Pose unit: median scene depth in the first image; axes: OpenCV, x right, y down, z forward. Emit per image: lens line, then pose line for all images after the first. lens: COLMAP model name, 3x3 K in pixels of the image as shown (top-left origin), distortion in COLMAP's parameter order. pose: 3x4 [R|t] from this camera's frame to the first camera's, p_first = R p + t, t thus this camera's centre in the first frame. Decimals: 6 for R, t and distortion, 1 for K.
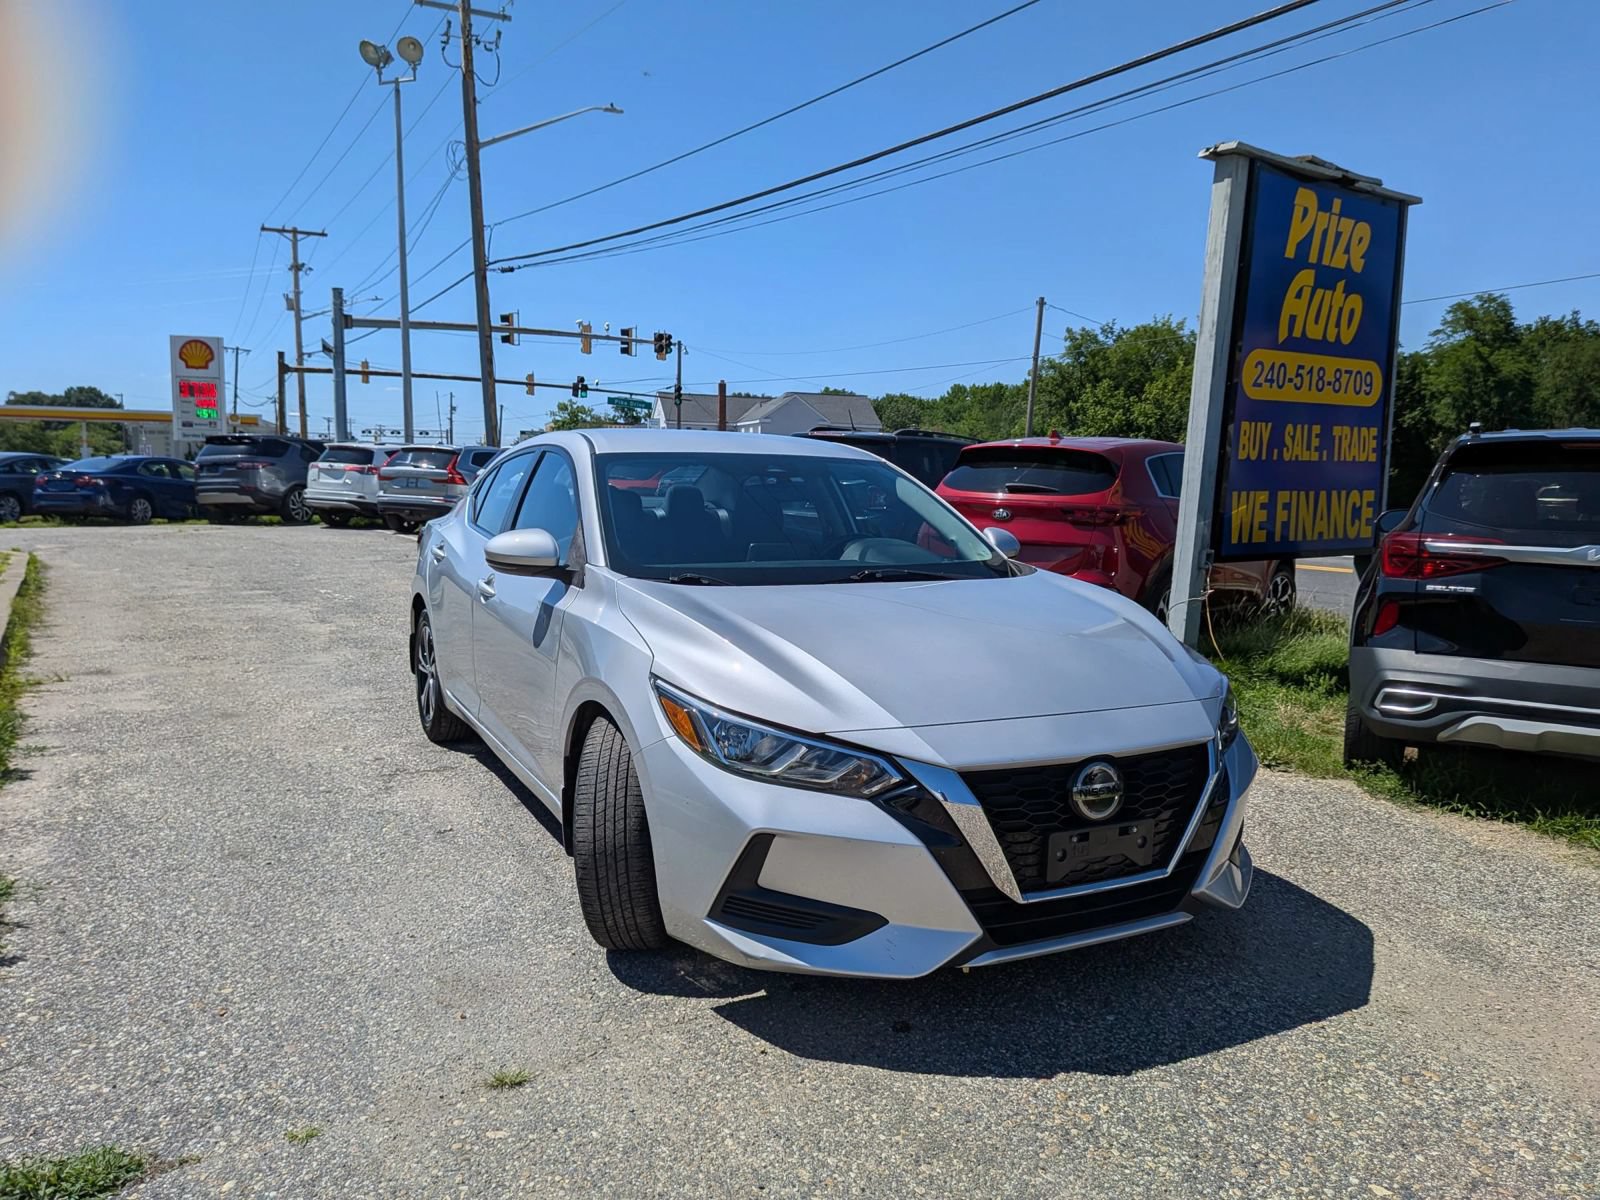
lens RADIAL K [[1172.5, 0, 796.3], [0, 1172.5, 600.3], [0, 0, 1]] dist [0.020020, -0.046486]
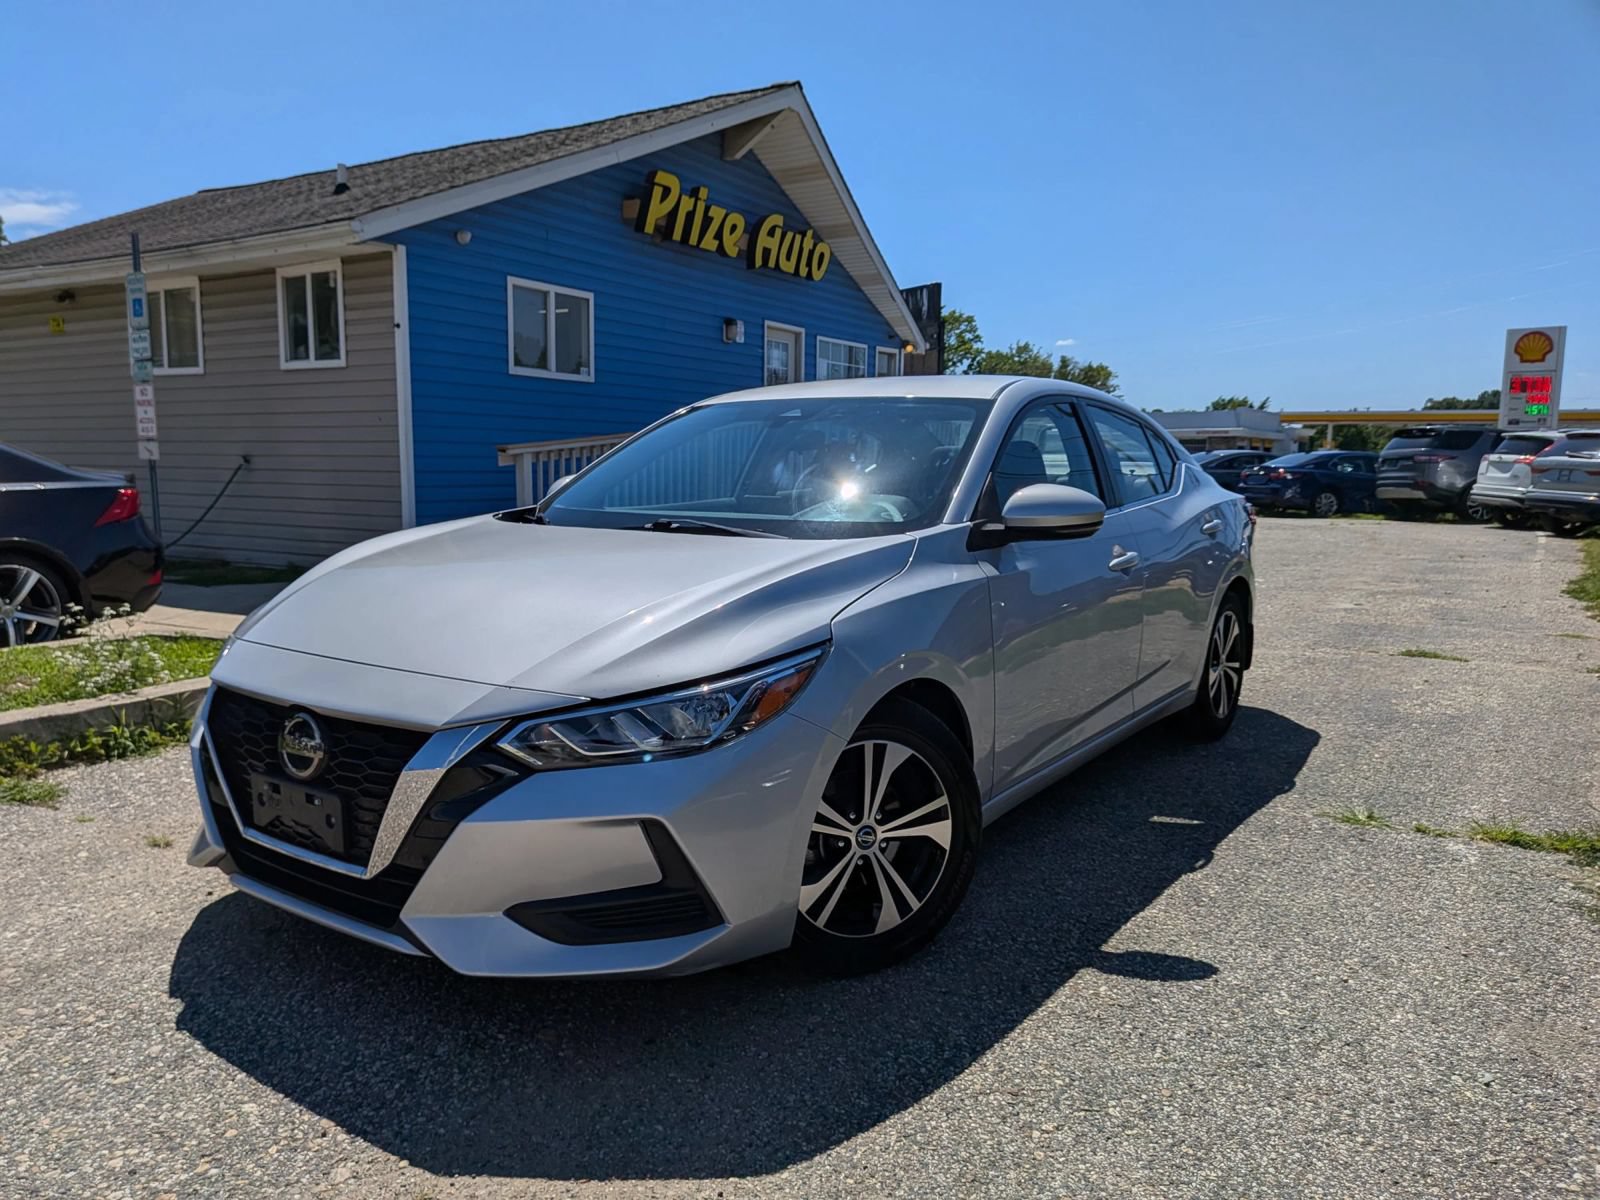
lens RADIAL K [[1172.5, 0, 792.7], [0, 1172.5, 597.9], [0, 0, 1]] dist [0.020020, -0.046486]
pose [[0.448877, 0.091922, -0.888853, 0.157712], [-0.097222, 0.993814, 0.053679, -0.004507], [0.888289, 0.062321, 0.455037, 0.119352]]
